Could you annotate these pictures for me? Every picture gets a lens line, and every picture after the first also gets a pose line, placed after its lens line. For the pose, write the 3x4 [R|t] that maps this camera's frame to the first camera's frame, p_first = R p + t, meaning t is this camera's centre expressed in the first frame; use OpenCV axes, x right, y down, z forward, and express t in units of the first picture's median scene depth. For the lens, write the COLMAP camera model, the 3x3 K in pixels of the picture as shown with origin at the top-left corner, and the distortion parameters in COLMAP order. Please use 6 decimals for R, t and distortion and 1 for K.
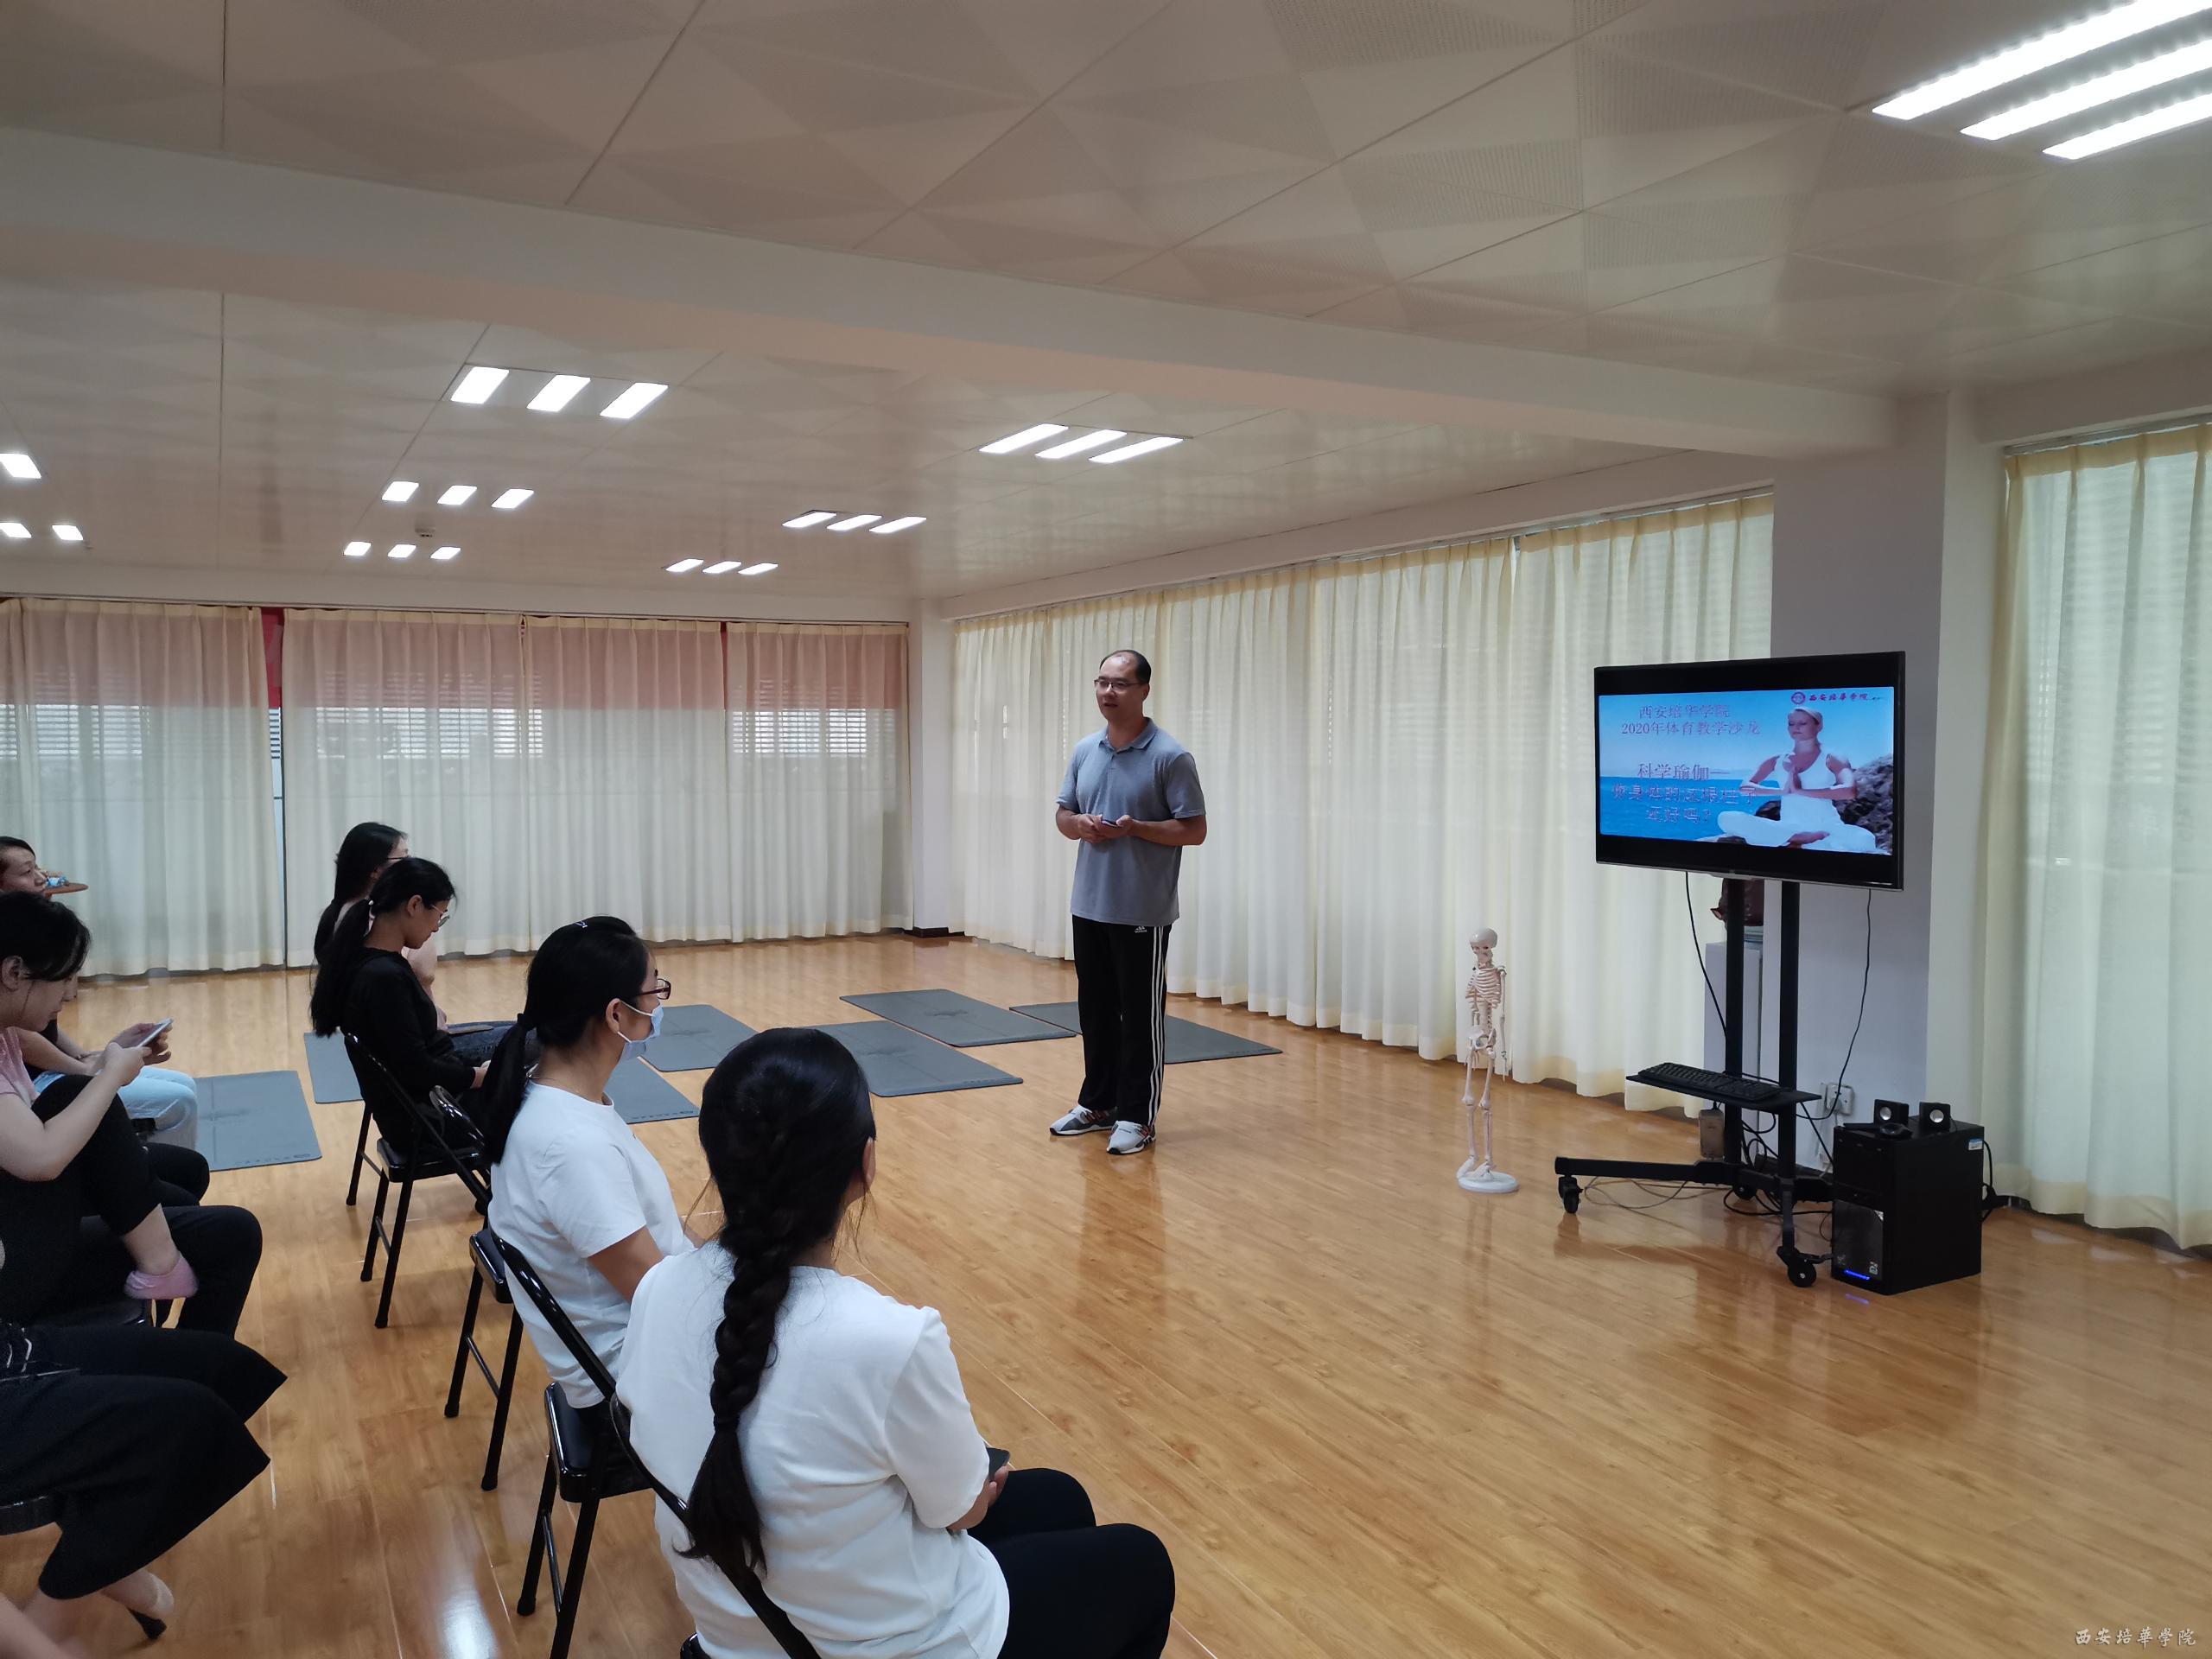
lens RADIAL K [[1664.7, 0, 1107.8], [0, 1664.7, 829.8], [0, 0, 1]] dist [0.002150, 0.000638]
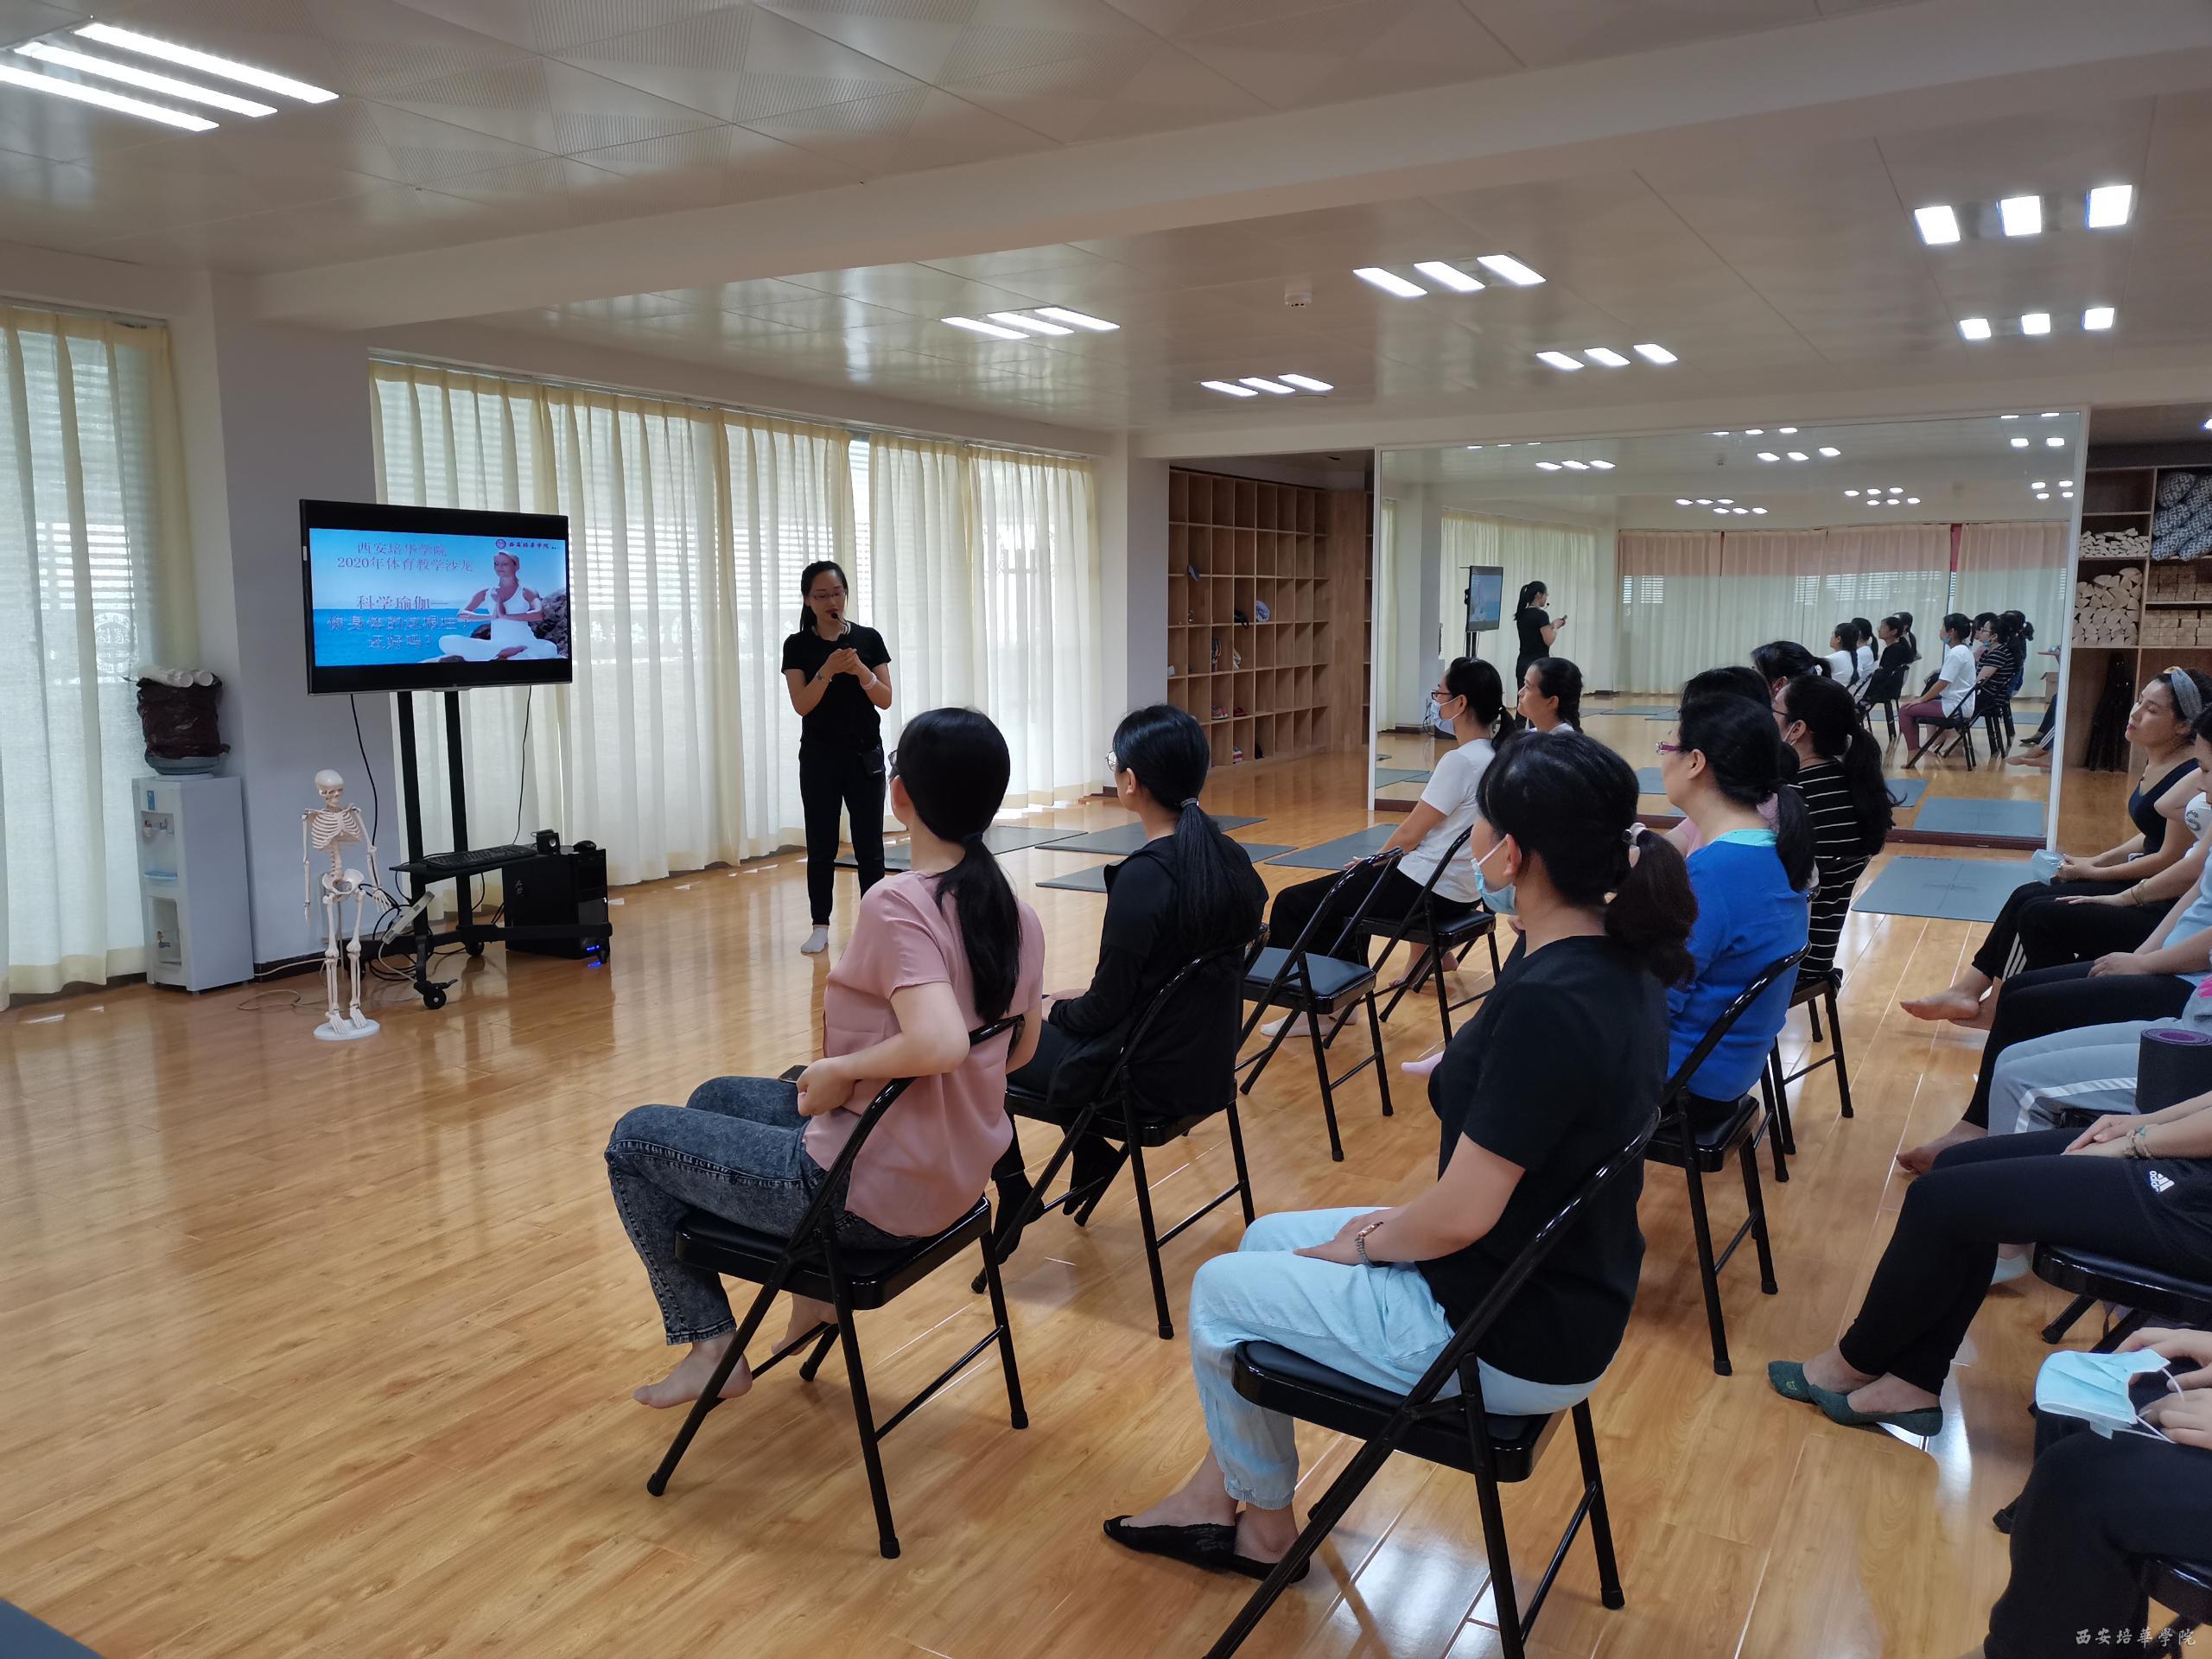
lens RADIAL K [[1664.7, 0, 1107.0], [0, 1664.7, 830.7], [0, 0, 1]] dist [0.002150, 0.000638]
pose [[-0.525254, -0.132929, 0.840499, -0.927347], [0.026590, 0.984677, 0.172348, -0.068298], [-0.850530, 0.112876, -0.513671, 1.257226]]
